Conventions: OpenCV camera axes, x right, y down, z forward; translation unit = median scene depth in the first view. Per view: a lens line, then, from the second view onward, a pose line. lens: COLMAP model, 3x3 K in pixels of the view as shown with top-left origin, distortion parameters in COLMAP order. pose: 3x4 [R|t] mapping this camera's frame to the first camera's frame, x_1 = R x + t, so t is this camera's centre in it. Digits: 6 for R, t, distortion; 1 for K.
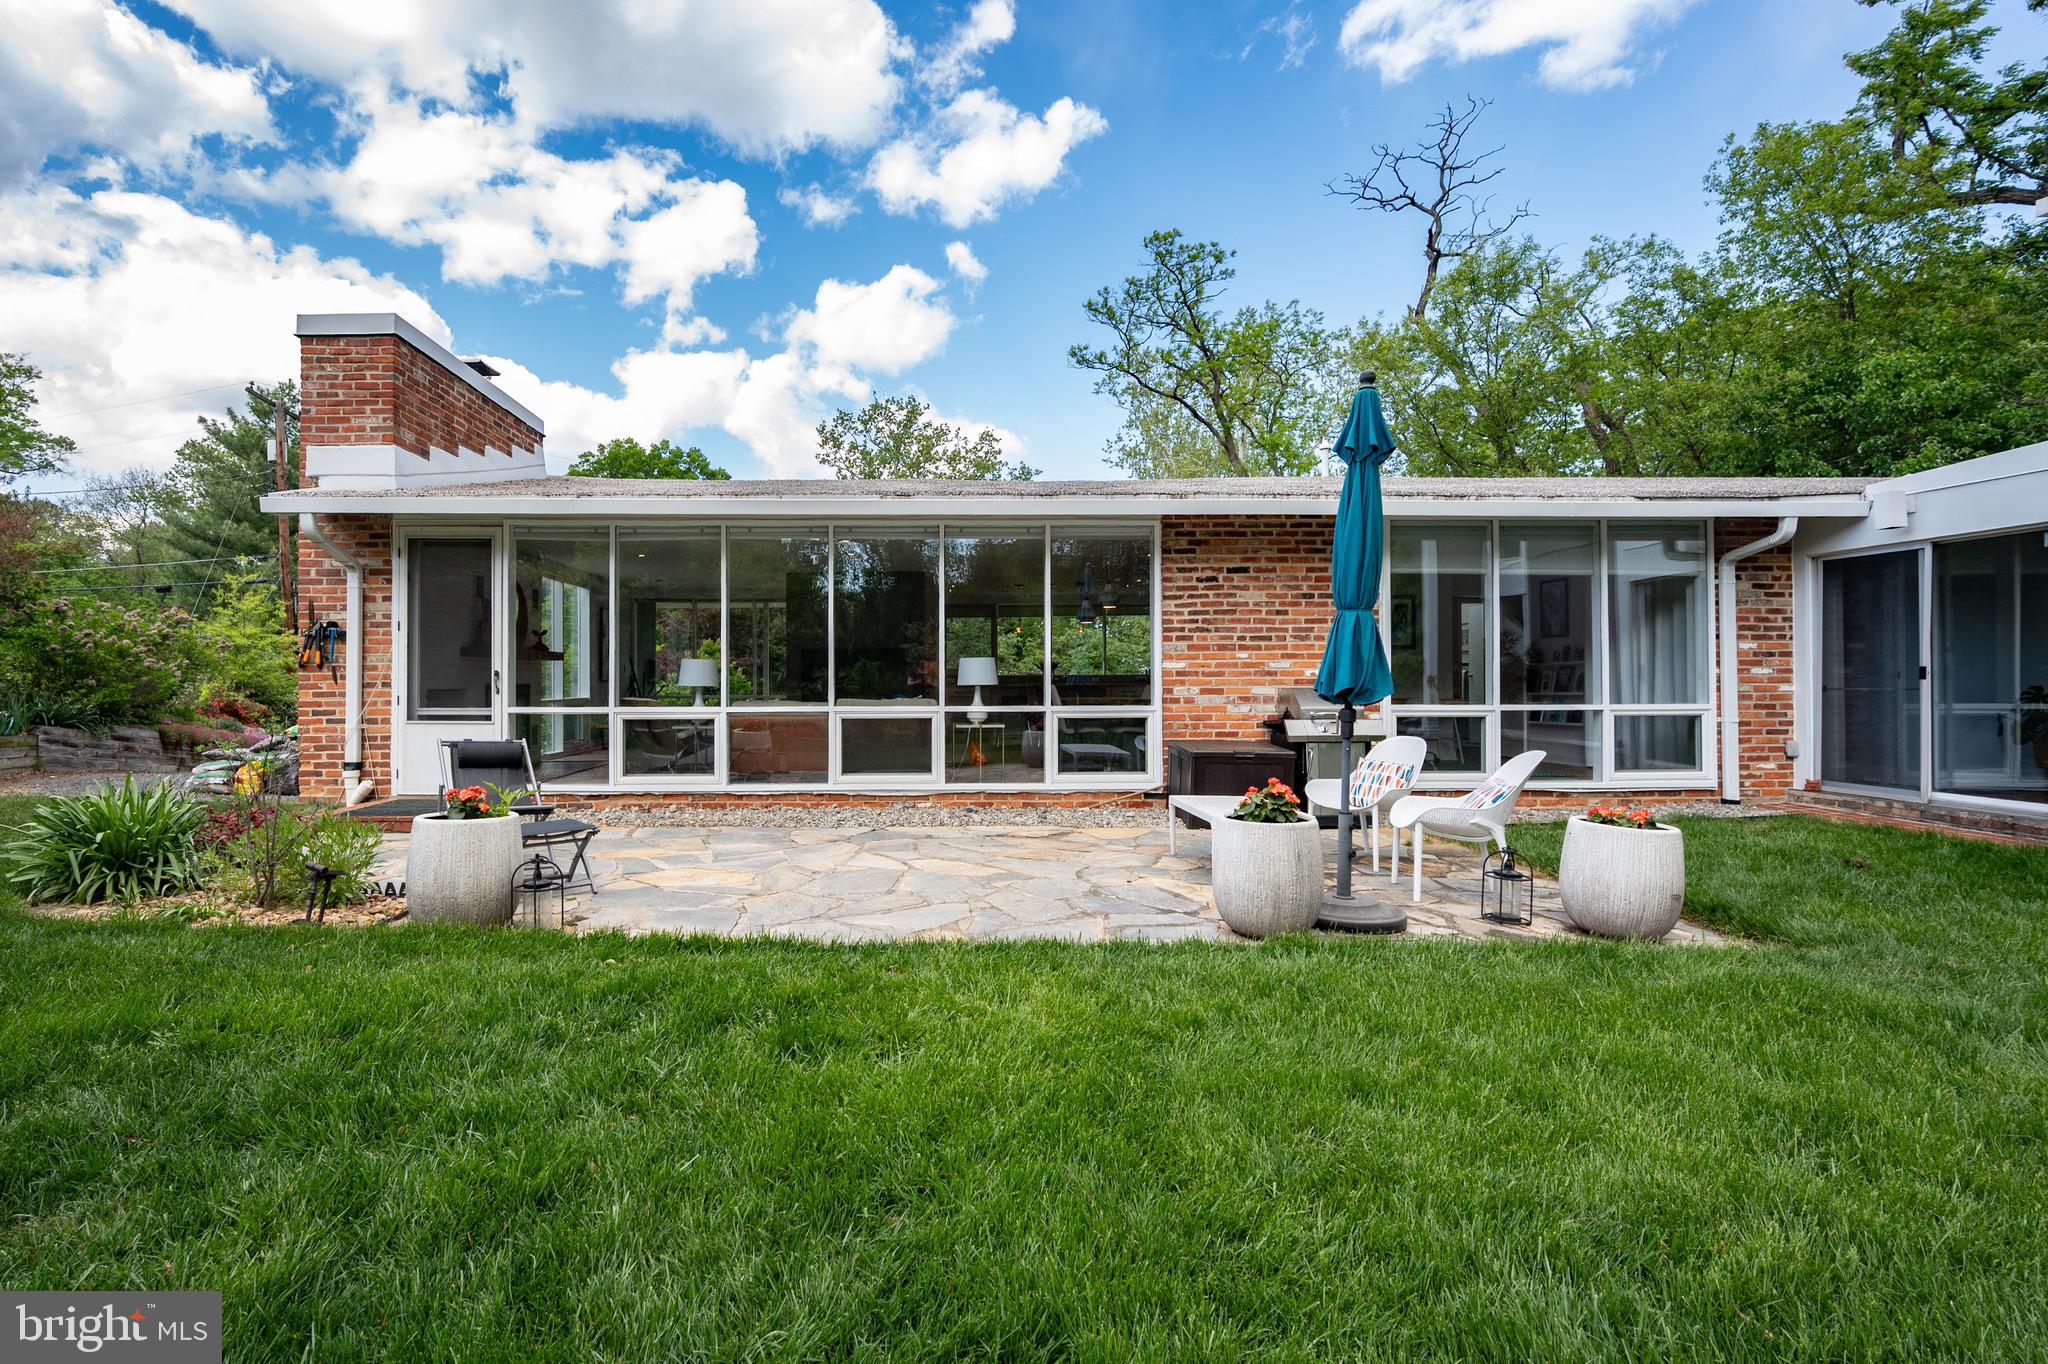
lens RADIAL K [[956.1, 0, 937.3], [0, 956.1, 668.6], [0, 0, 1]] dist [0.000984, -0.000157]
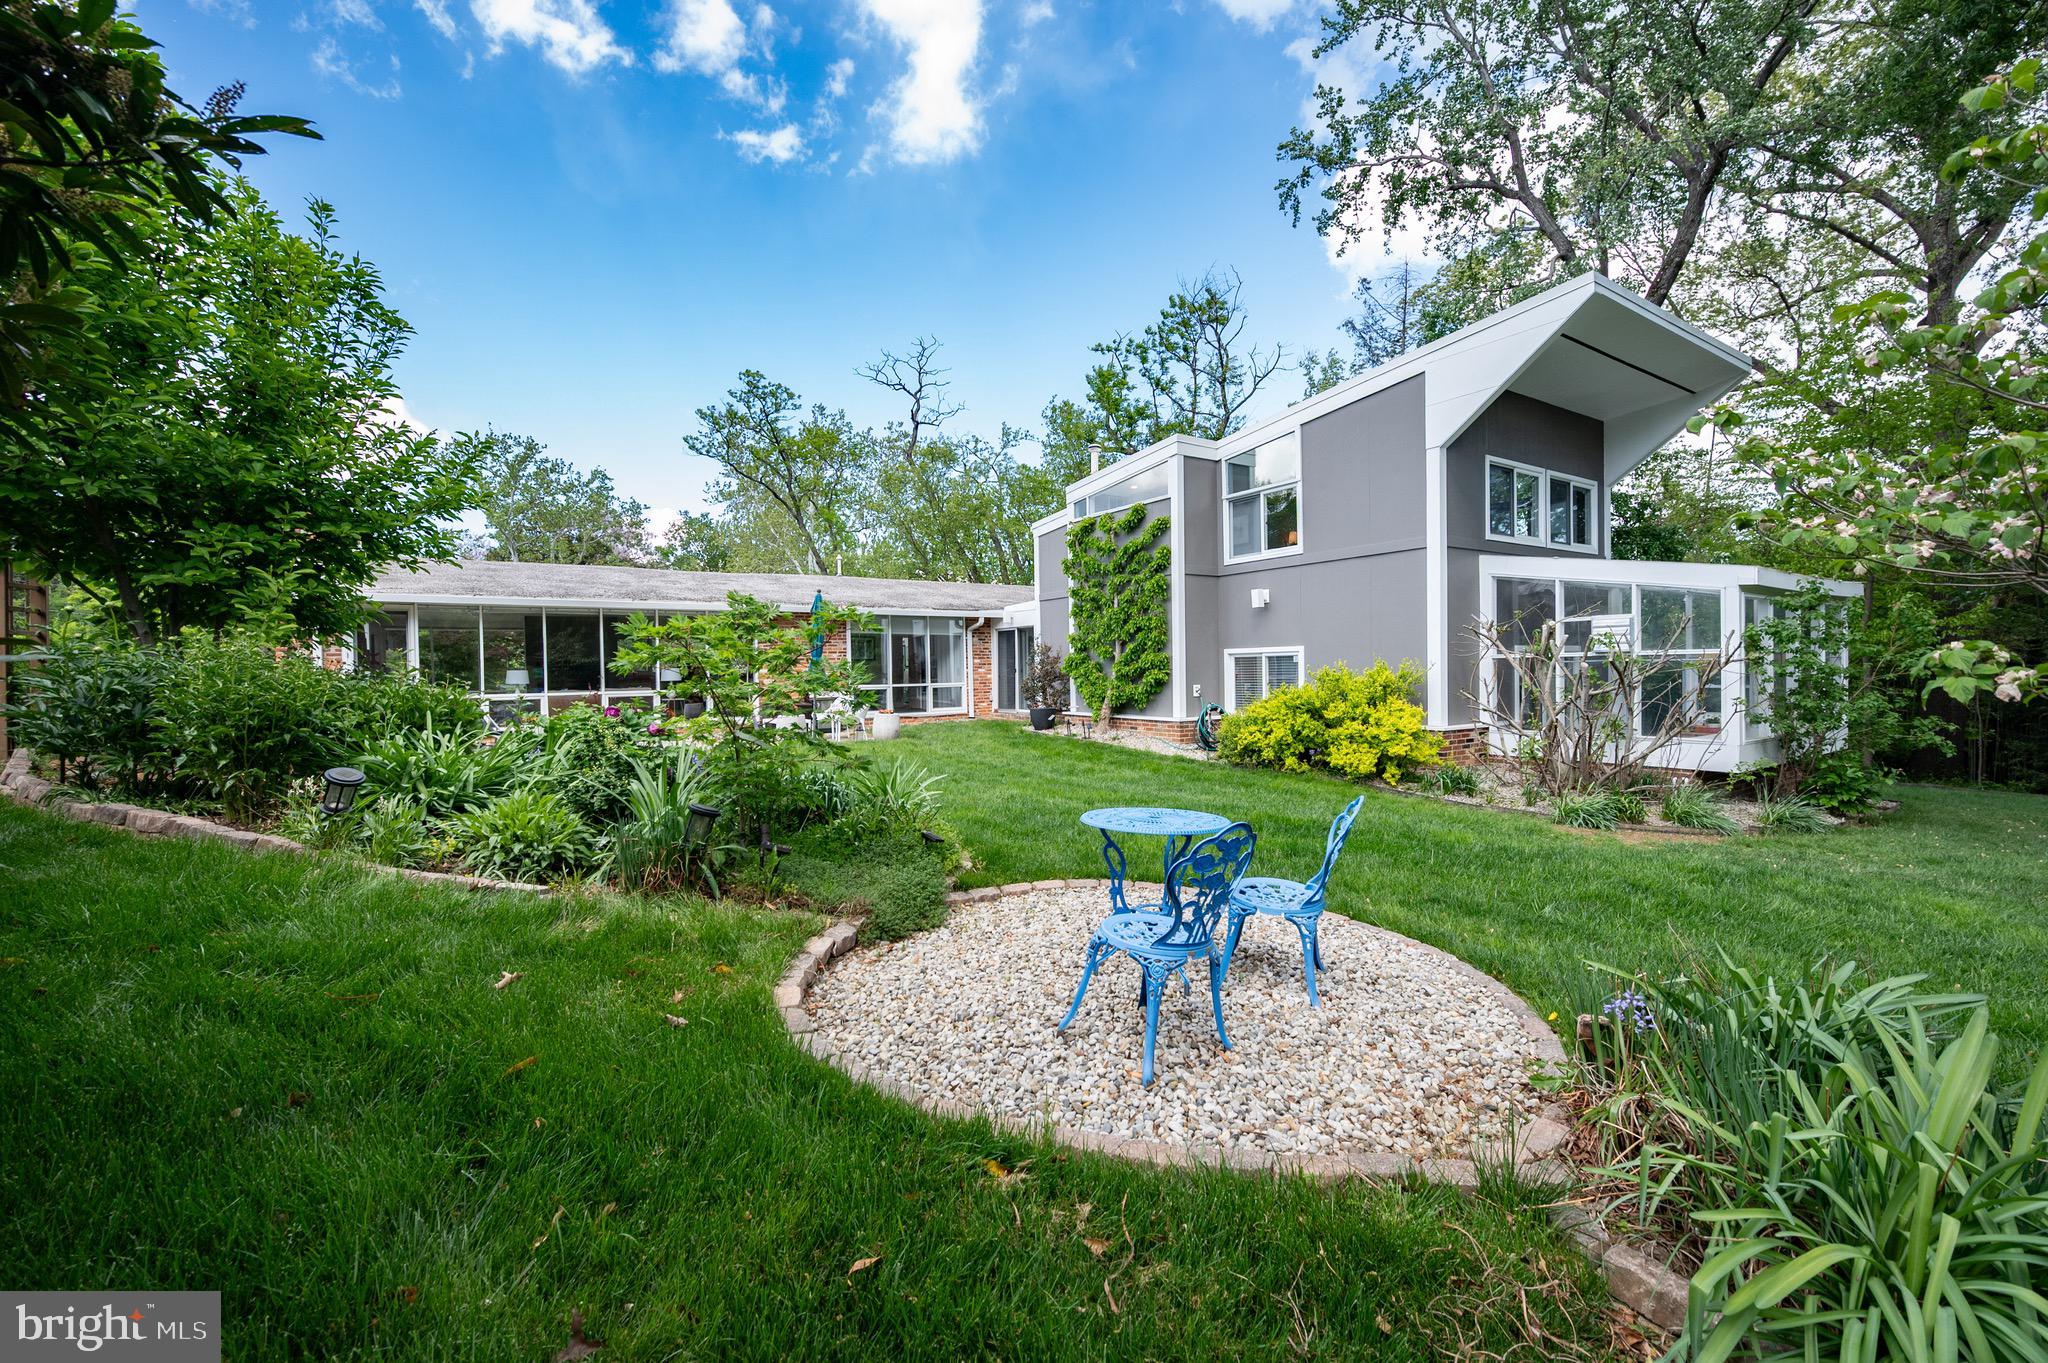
lens RADIAL K [[842.4, 0, 1047.7], [0, 842.4, 672.4], [0, 0, 1]] dist [0.001265, 0.000382]
pose [[0.841352, -0.012842, 0.540335, -0.291949], [0.006821, 0.999890, 0.013143, -0.022190], [-0.540444, -0.007372, 0.841348, -1.155021]]
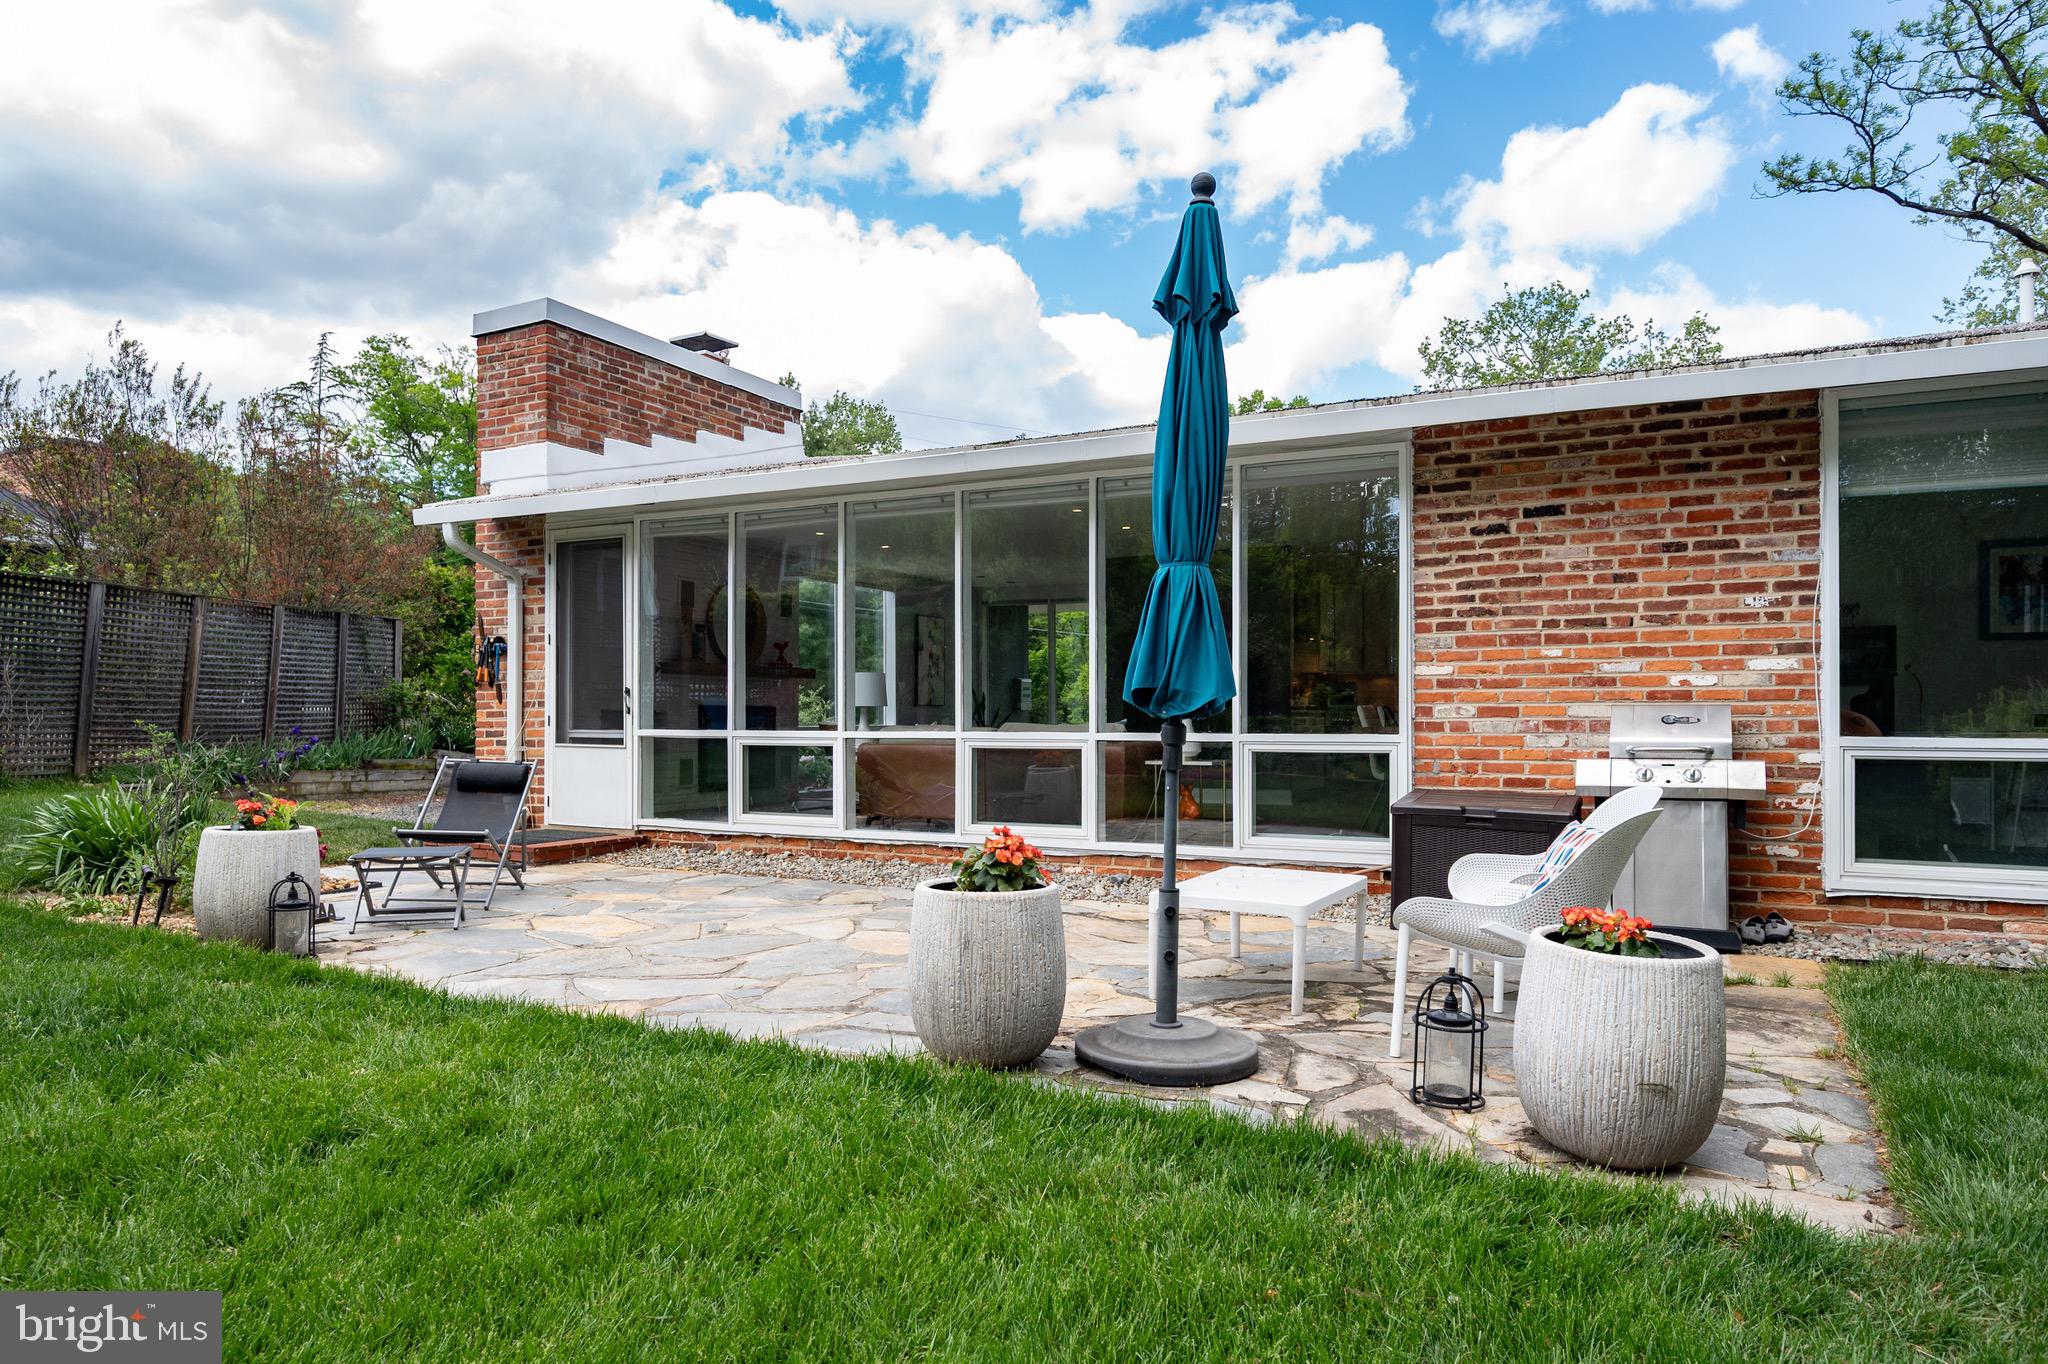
lens RADIAL K [[1306.0, 0, 1017.3], [0, 1306.0, 696.0], [0, 0, 1]] dist [-0.000015, 0.000381]
pose [[0.877641, -0.005166, -0.479291, 0.417076], [0.004809, 0.999986, -0.001974, 0.013597], [0.479294, -0.000573, 0.877654, 0.117131]]
